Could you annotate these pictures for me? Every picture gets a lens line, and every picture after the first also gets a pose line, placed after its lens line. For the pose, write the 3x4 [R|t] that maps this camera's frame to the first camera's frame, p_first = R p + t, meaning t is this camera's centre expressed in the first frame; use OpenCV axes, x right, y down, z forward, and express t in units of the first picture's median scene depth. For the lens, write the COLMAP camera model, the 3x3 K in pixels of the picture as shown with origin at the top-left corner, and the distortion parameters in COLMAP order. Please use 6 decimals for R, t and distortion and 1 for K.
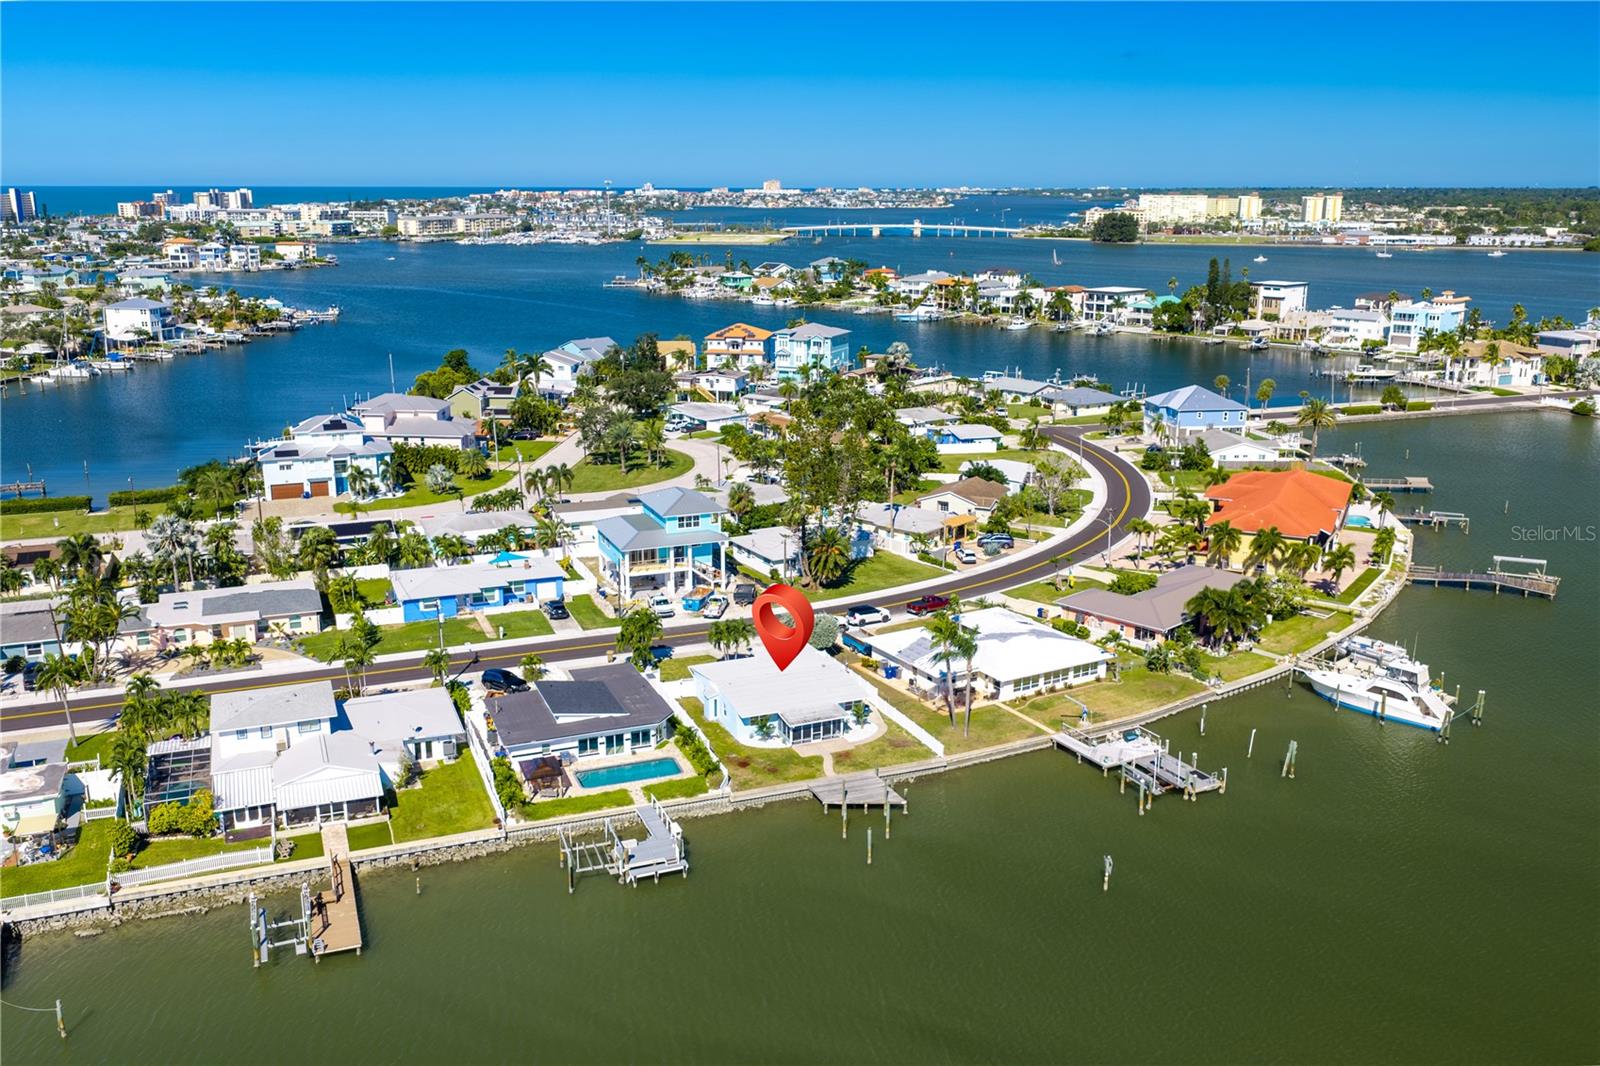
lens RADIAL K [[1351.0, 0, 800.0], [0, 1351.0, 533.0], [0, 0, 1]] dist [0.004518, -0.016021]
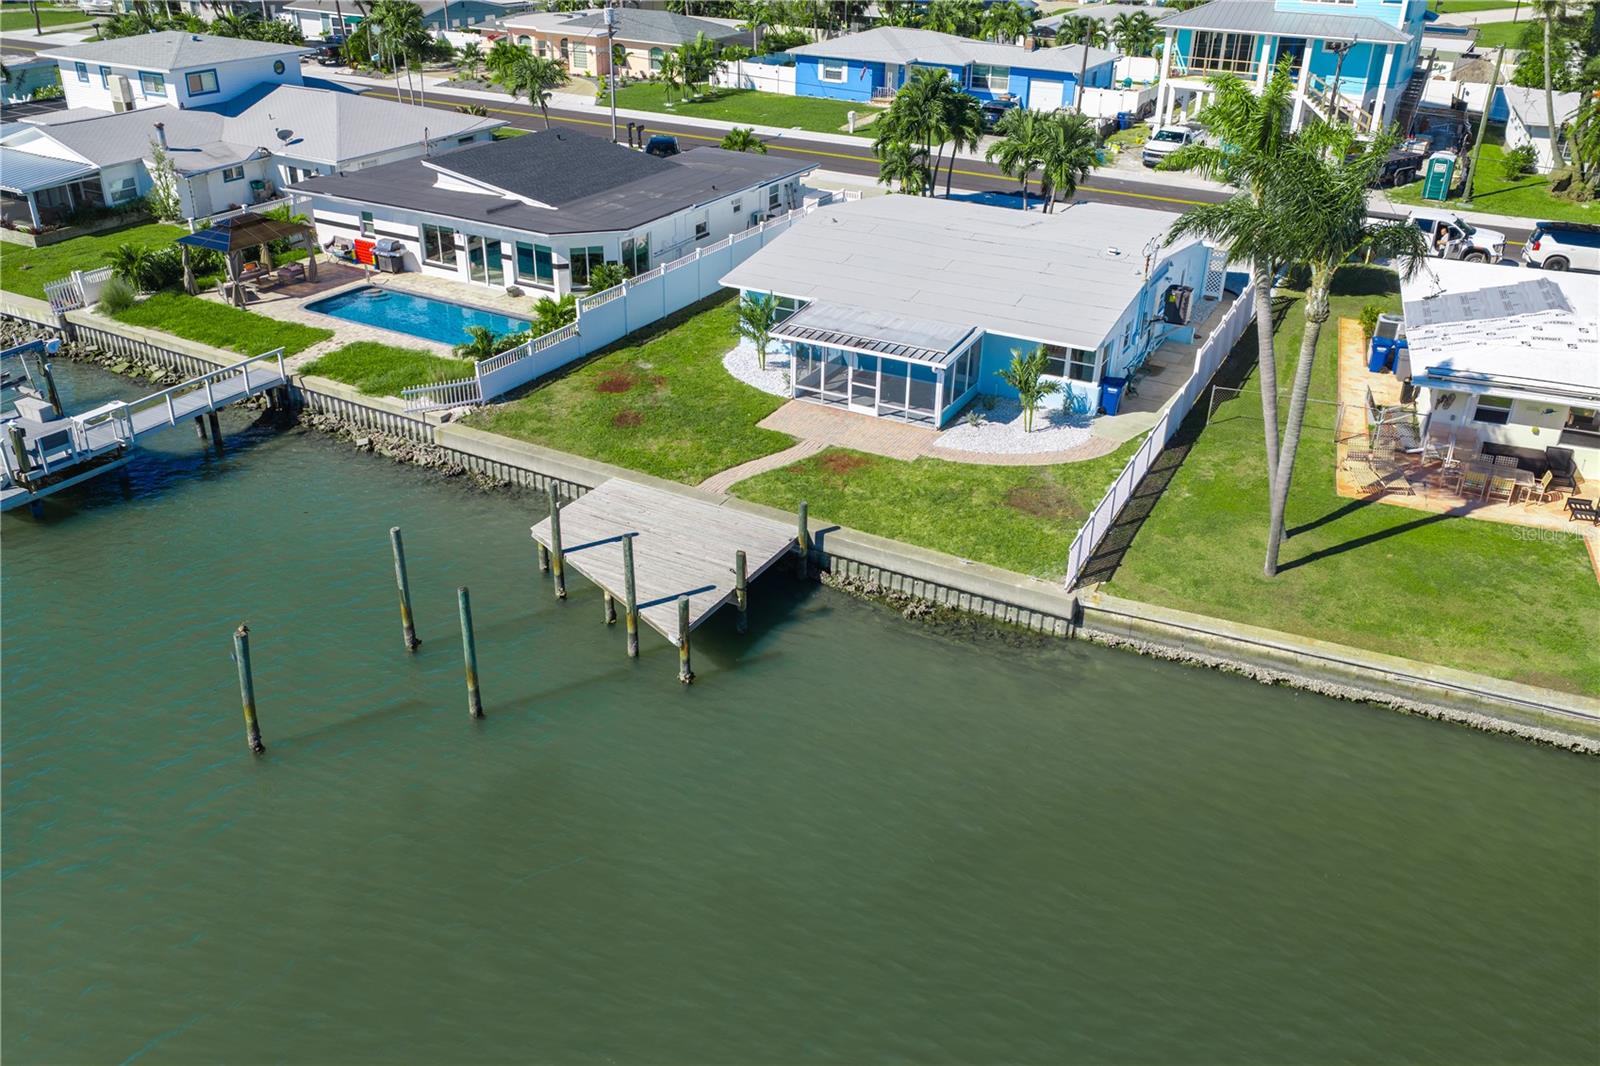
lens RADIAL K [[1319.8, 0, 800.0], [0, 1319.8, 533.0], [0, 0, 1]] dist [0.030382, -0.046689]
pose [[0.631941, 0.367631, -0.682274, 0.135010], [-0.205856, 0.928334, 0.309547, 0.046032], [0.747178, -0.055165, 0.662331, 0.425729]]
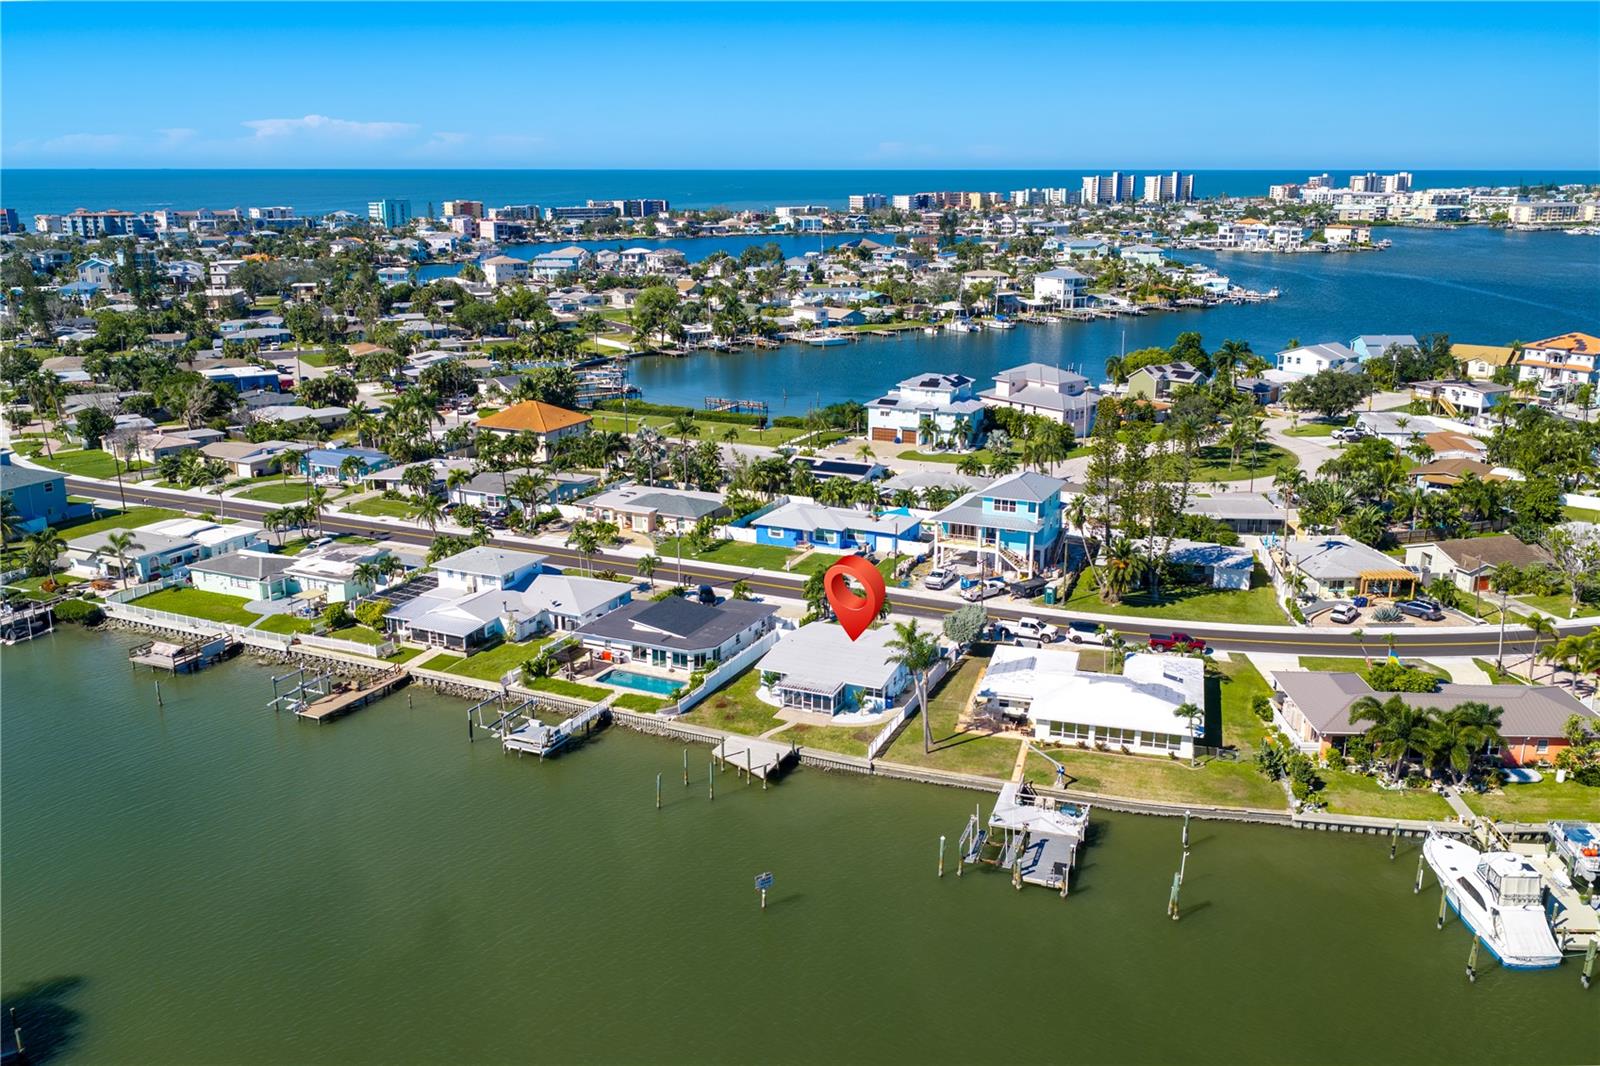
lens RADIAL K [[1319.8, 0, 800.0], [0, 1319.8, 533.0], [0, 0, 1]] dist [0.030382, -0.046689]
pose [[0.687215, 0.190531, -0.701023, 0.382116], [-0.179325, 0.979622, 0.090459, -0.037783], [0.703973, 0.063546, 0.707378, 0.154800]]
